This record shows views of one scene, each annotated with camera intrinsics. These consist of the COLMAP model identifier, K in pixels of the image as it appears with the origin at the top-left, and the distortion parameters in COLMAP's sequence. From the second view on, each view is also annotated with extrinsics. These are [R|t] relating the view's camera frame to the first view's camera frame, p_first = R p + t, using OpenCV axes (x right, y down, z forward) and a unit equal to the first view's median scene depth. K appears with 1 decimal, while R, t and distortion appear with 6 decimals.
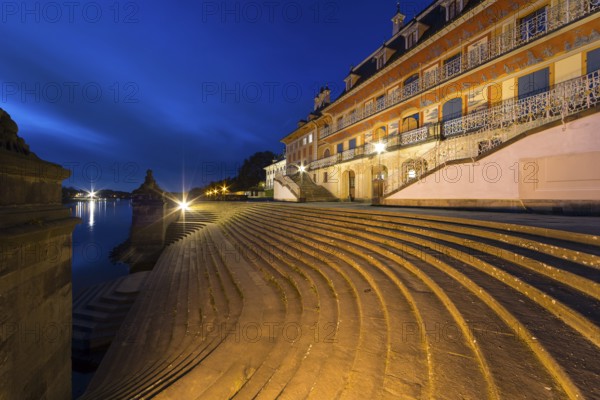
lens RADIAL K [[239.2, 0, 292.4], [0, 239.2, 198.0], [0, 0, 1]] dist [-0.008794, 0.001241]
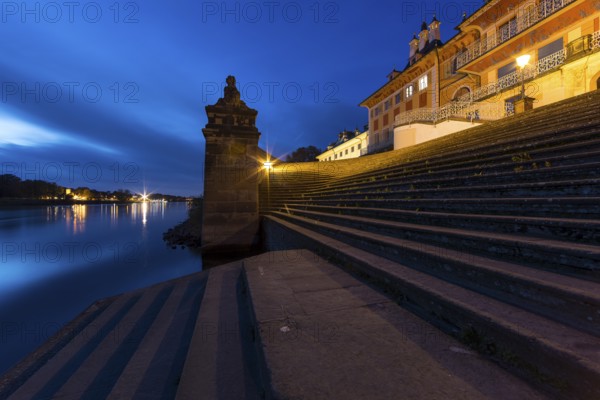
lens RADIAL K [[239.2, 0, 298.0], [0, 239.2, 198.5], [0, 0, 1]] dist [-0.008794, 0.001241]
pose [[0.991637, -0.013078, -0.128391, -0.478859], [0.013049, 0.999914, -0.001066, 0.206141], [0.128393, -0.000618, 0.991723, 0.601056]]
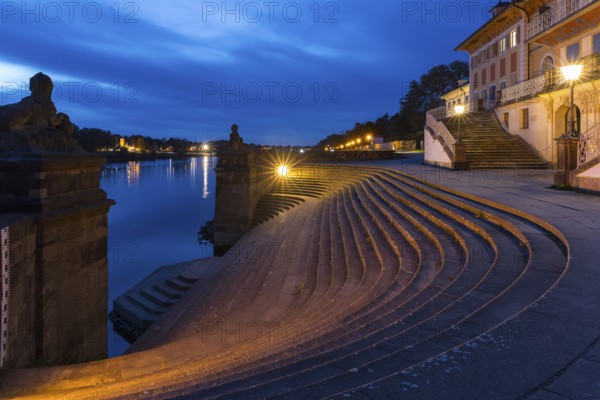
lens RADIAL K [[404.6, 0, 253.2], [0, 404.6, 151.0], [0, 0, 1]] dist [0.014076, -0.003992]
pose [[0.833898, -0.012105, -0.551786, 0.210500], [0.013818, 0.999904, -0.001053, -0.040518], [0.551746, -0.006746, 0.833985, -0.065663]]
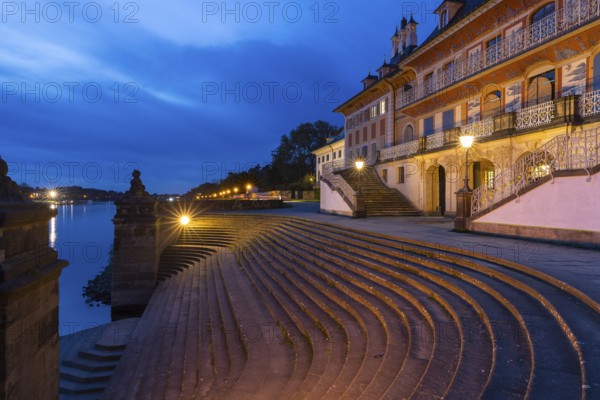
lens RADIAL K [[404.6, 0, 304.8], [0, 404.6, 201.0], [0, 0, 1]] dist [0.014076, -0.003992]
pose [[0.989380, -0.004531, -0.145281, 0.067851], [0.005492, 0.999966, 0.006216, -0.044095], [0.145247, -0.006948, 0.989371, -0.117975]]
